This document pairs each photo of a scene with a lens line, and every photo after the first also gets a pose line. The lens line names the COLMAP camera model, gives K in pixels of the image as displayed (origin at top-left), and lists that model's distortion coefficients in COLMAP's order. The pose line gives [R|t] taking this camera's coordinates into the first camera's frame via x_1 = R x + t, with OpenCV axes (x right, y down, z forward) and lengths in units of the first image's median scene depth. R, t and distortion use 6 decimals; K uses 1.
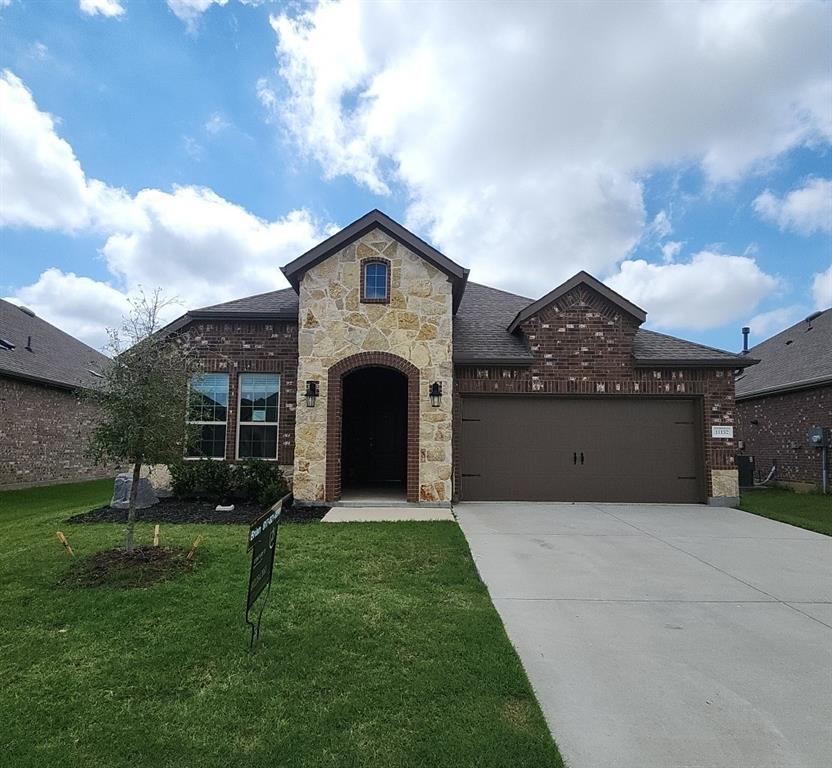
lens RADIAL K [[485.4, 0, 416.0], [0, 485.4, 384.0], [0, 0, 1]] dist [0.011814, 0.000313]
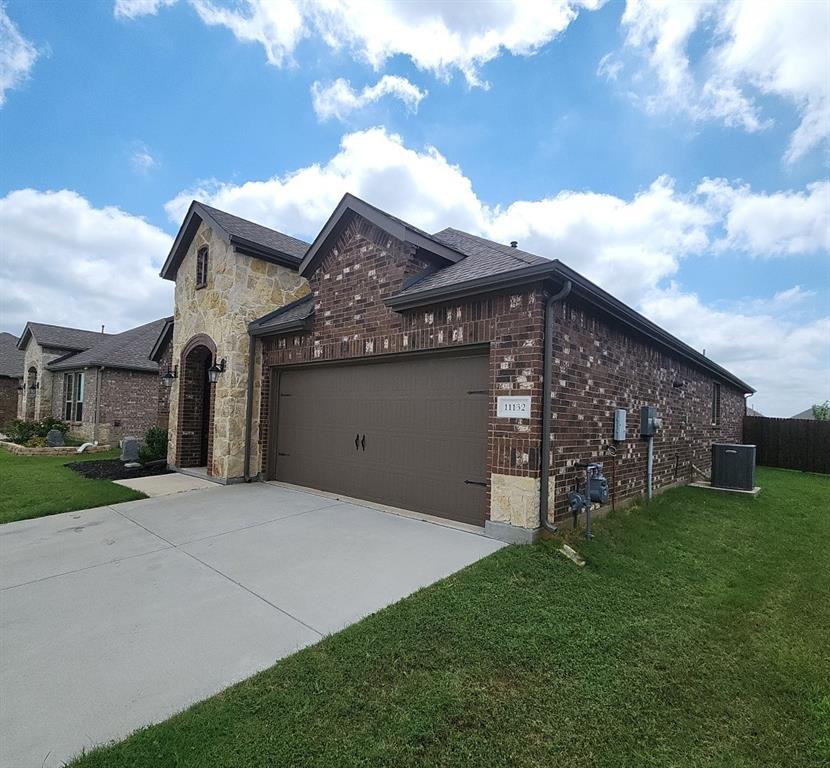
lens RADIAL K [[450.7, 0, 415.0], [0, 450.7, 384.0], [0, 0, 1]] dist [-0.000624, -0.000784]
pose [[0.728598, -0.036942, -0.683944, 0.887923], [0.069728, 0.997357, 0.020409, 0.053795], [0.681383, -0.062560, 0.729249, 0.551149]]
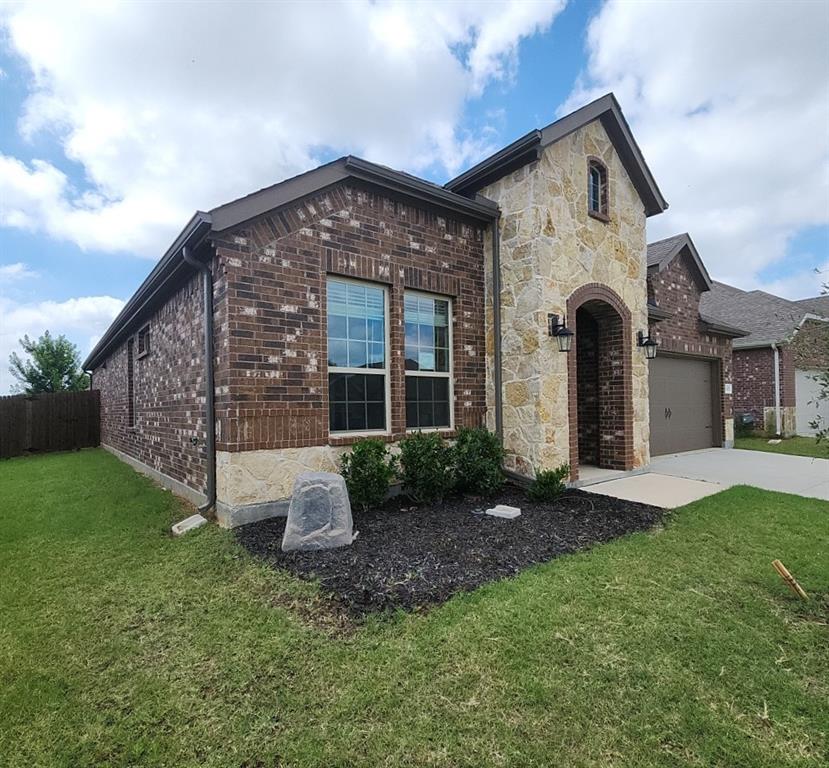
lens RADIAL K [[476.8, 0, 414.5], [0, 476.8, 384.0], [0, 0, 1]] dist [0.005987, -0.000057]
pose [[0.785807, 0.009320, 0.618401, -0.736138], [-0.062187, 0.996010, 0.064011, 0.057544], [-0.615337, -0.088756, 0.783251, 0.537971]]
